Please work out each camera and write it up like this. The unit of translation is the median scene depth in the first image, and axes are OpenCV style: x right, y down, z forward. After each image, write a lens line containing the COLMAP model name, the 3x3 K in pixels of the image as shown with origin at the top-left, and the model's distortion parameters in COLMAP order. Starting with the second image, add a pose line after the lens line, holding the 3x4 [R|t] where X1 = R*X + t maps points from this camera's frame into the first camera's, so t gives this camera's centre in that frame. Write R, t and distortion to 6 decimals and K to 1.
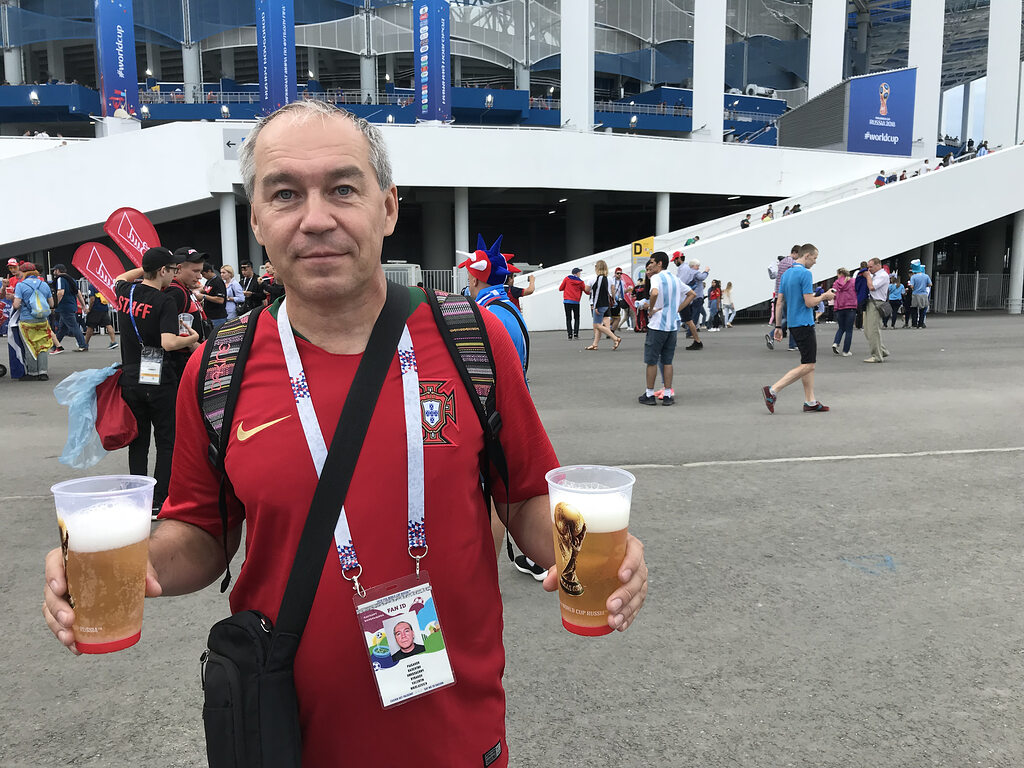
lens RADIAL K [[844.3, 0, 516.7], [0, 844.3, 381.8], [0, 0, 1]] dist [0.033495, -0.034651]
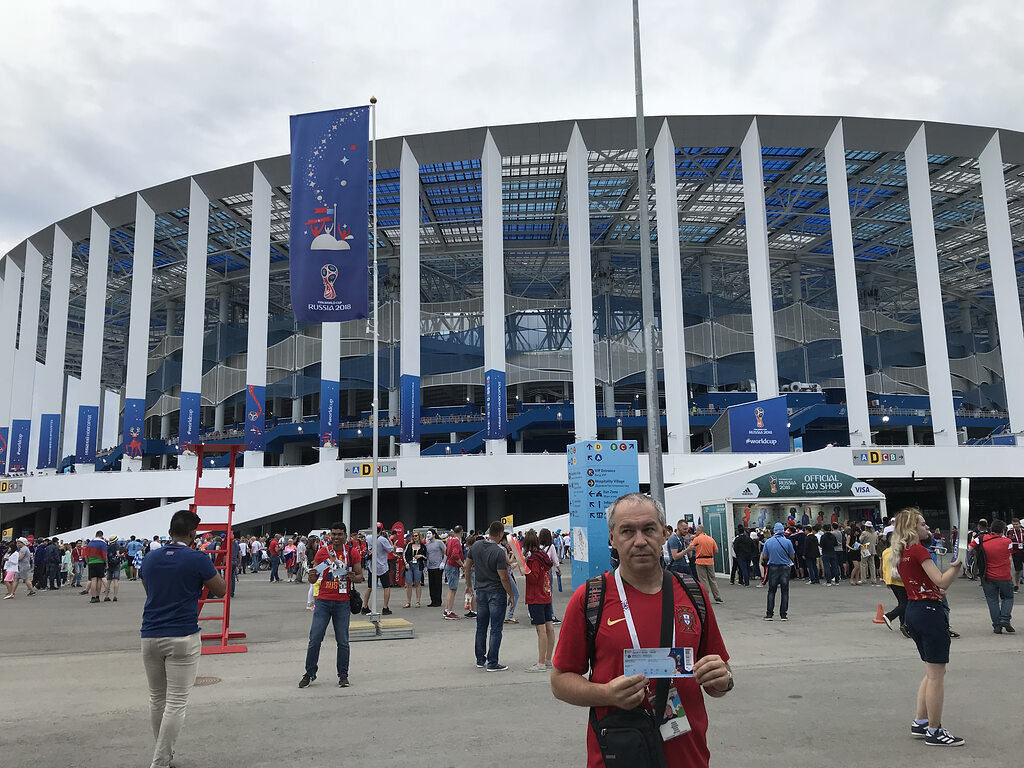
lens RADIAL K [[844.3, 0, 514.4], [0, 844.3, 381.6], [0, 0, 1]] dist [0.033495, -0.034651]
pose [[0.944551, -0.062387, -0.322383, 0.397727], [-0.034242, 0.957718, -0.285662, 0.045800], [0.326573, 0.280862, 0.902478, -0.426053]]
